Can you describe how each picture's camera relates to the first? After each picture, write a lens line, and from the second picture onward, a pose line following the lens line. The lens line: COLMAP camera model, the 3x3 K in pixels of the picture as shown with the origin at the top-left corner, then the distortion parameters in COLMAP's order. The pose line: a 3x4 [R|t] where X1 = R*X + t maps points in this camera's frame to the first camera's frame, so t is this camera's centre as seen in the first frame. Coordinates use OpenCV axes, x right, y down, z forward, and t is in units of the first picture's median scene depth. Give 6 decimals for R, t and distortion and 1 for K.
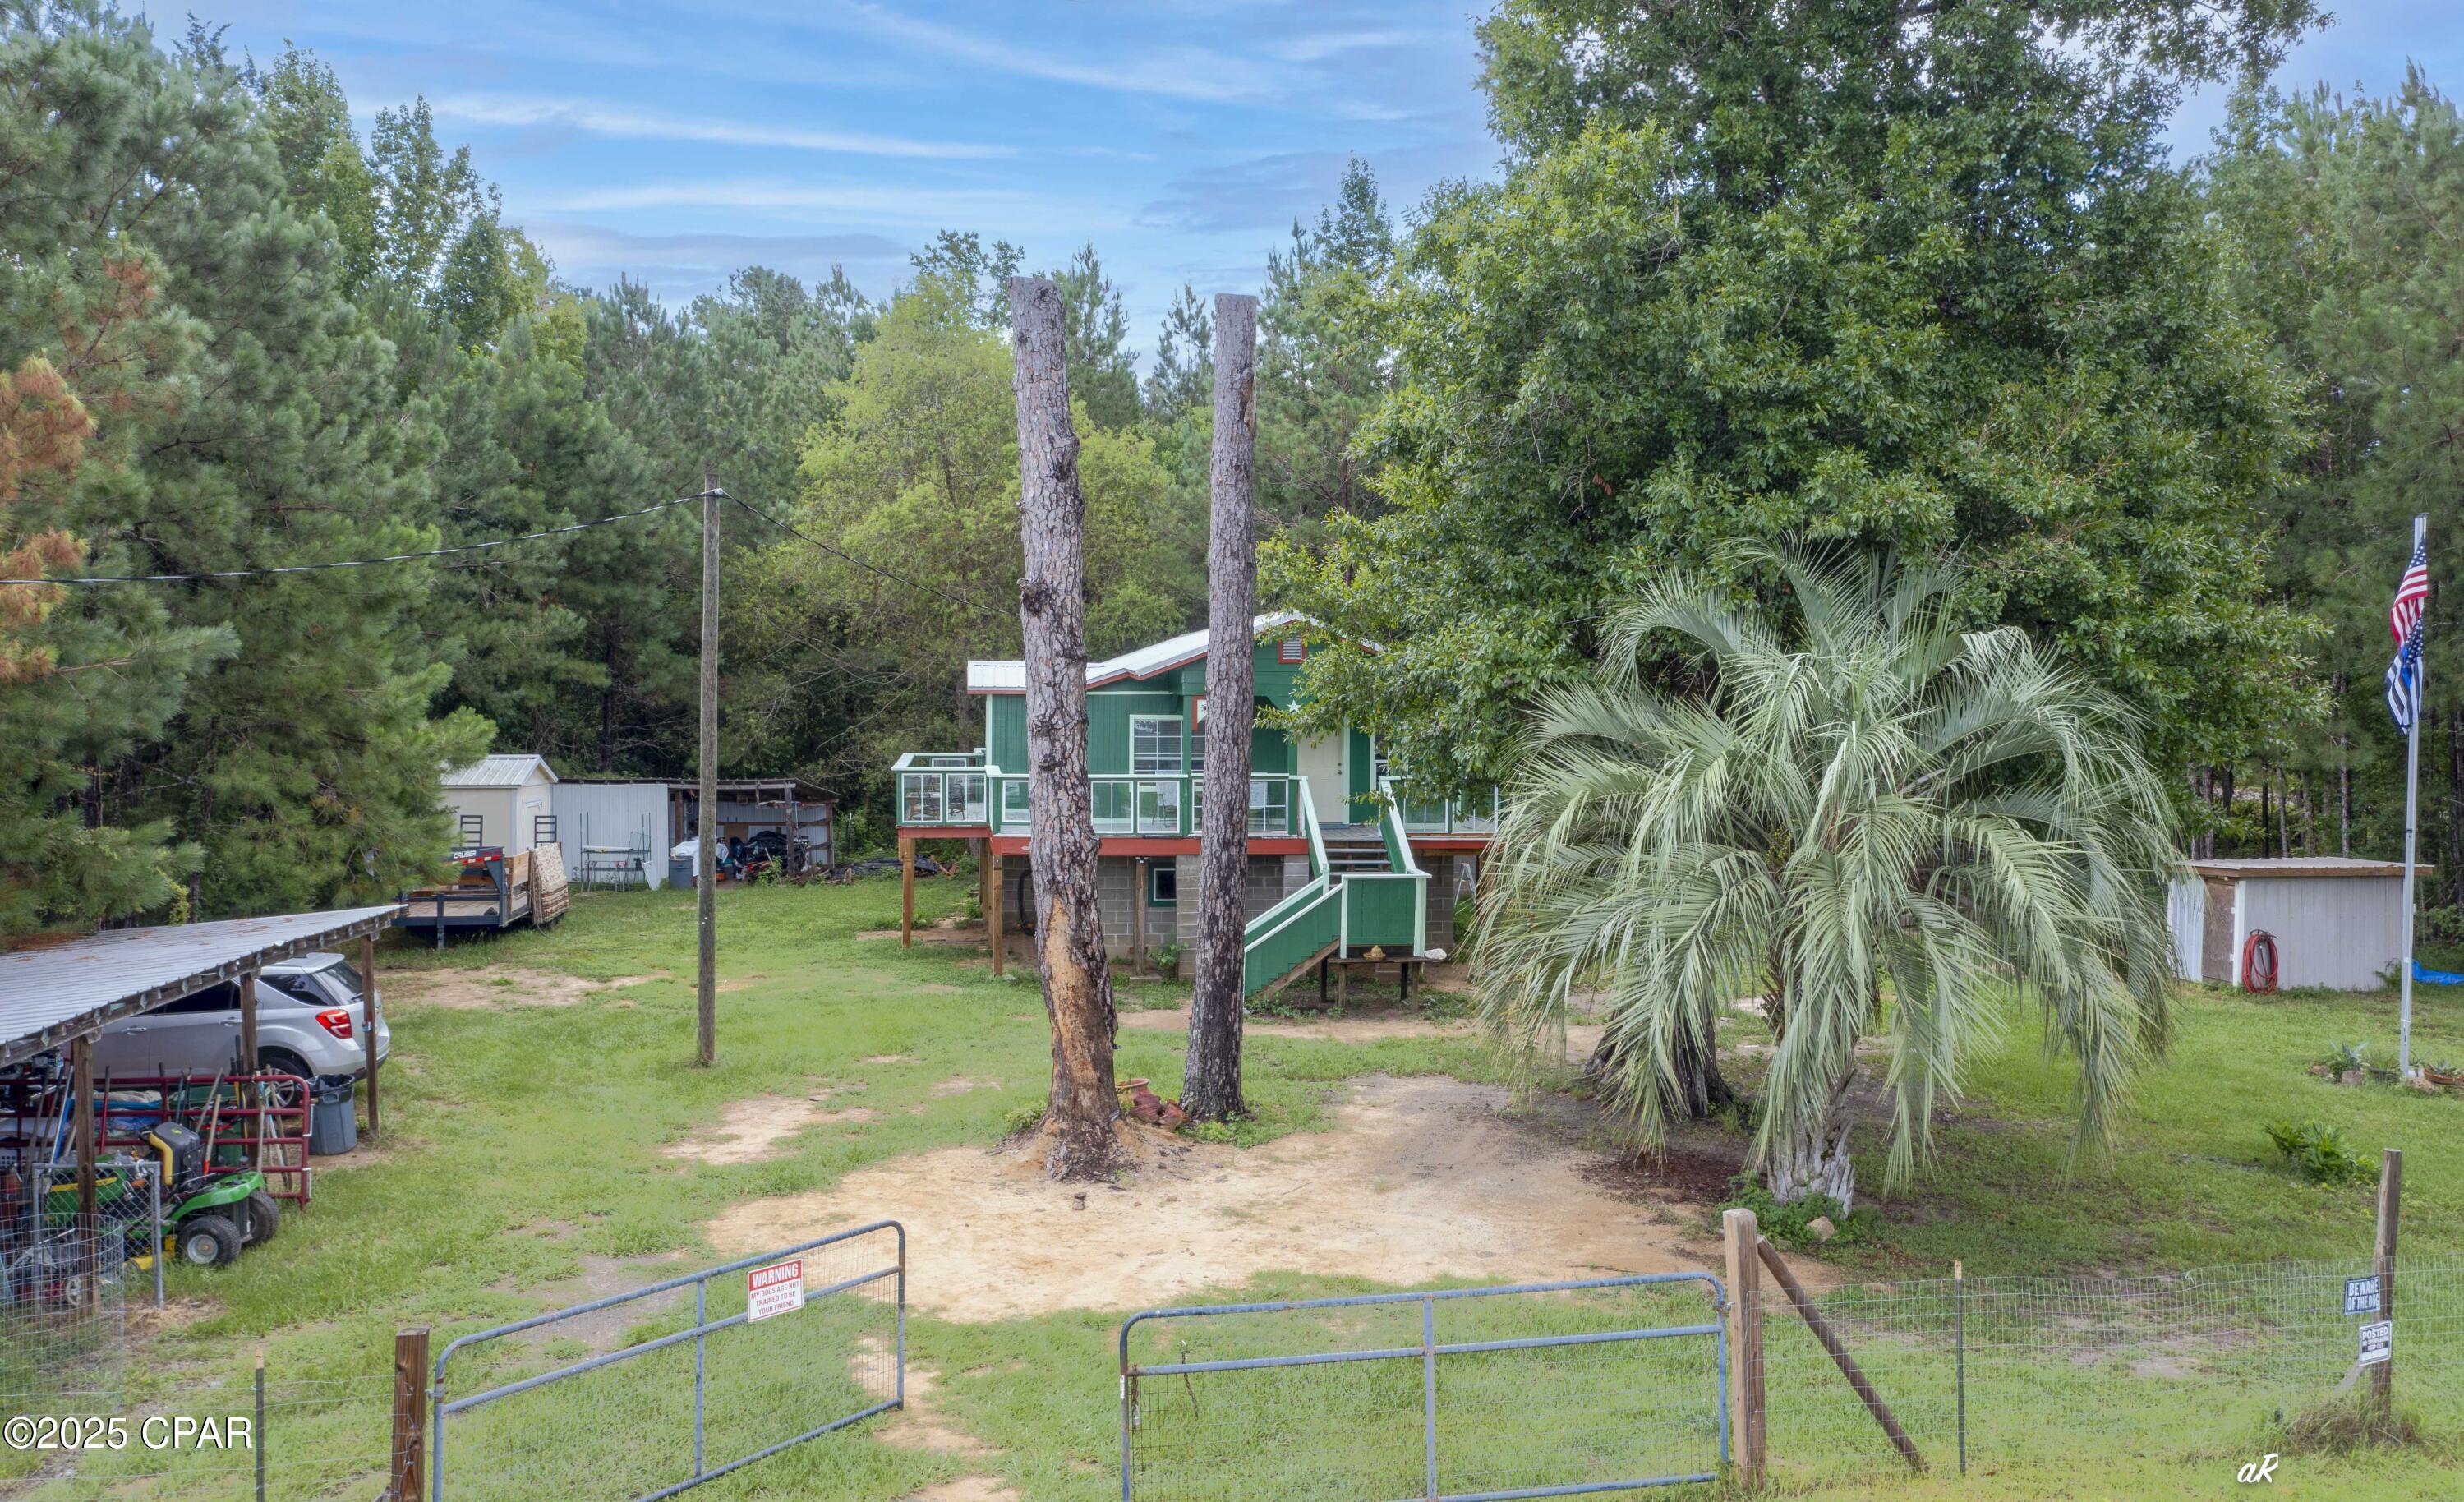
lens RADIAL K [[1959.6, 0, 1242.8], [0, 1959.6, 735.2], [0, 0, 1]] dist [-0.015012, -0.006565]
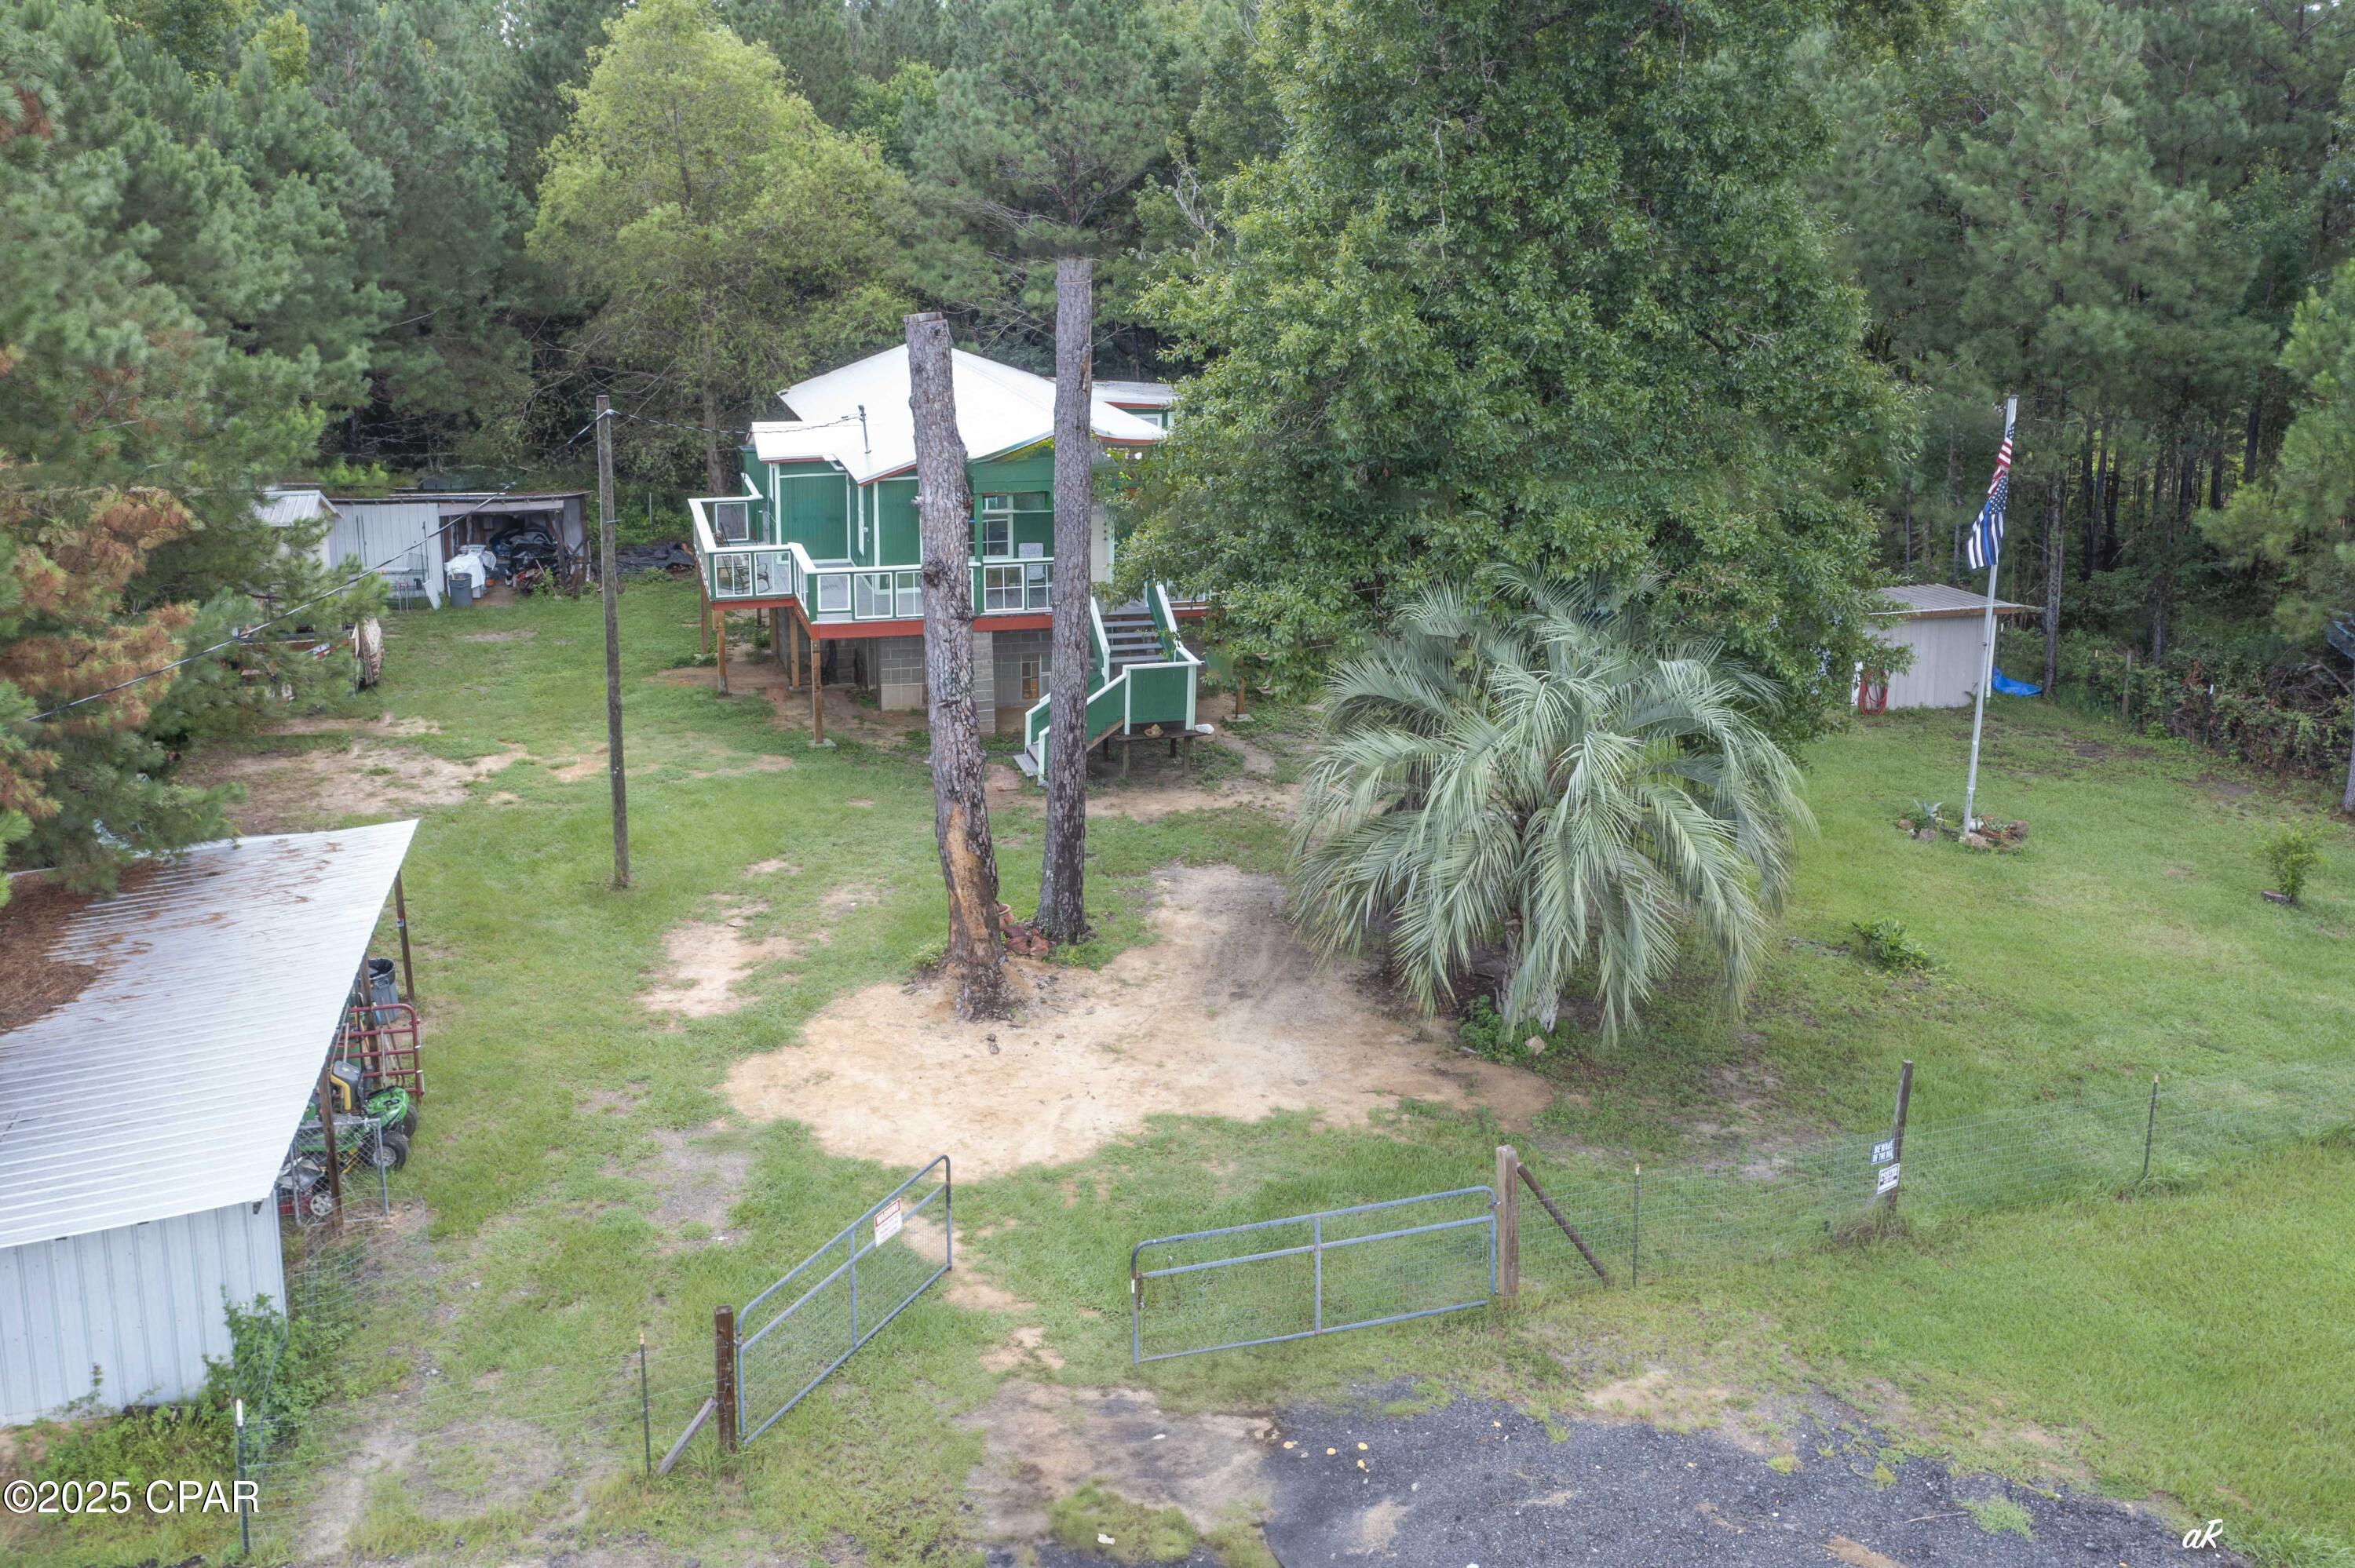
lens RADIAL K [[1909.7, 0, 1170.7], [0, 1909.7, 787.7], [0, 0, 1]] dist [-0.028199, -0.001397]
pose [[0.992904, -0.032433, 0.114409, -0.104338], [0.005250, 0.973105, 0.230304, -0.225601], [-0.118801, -0.228069, 0.966370, -0.223832]]
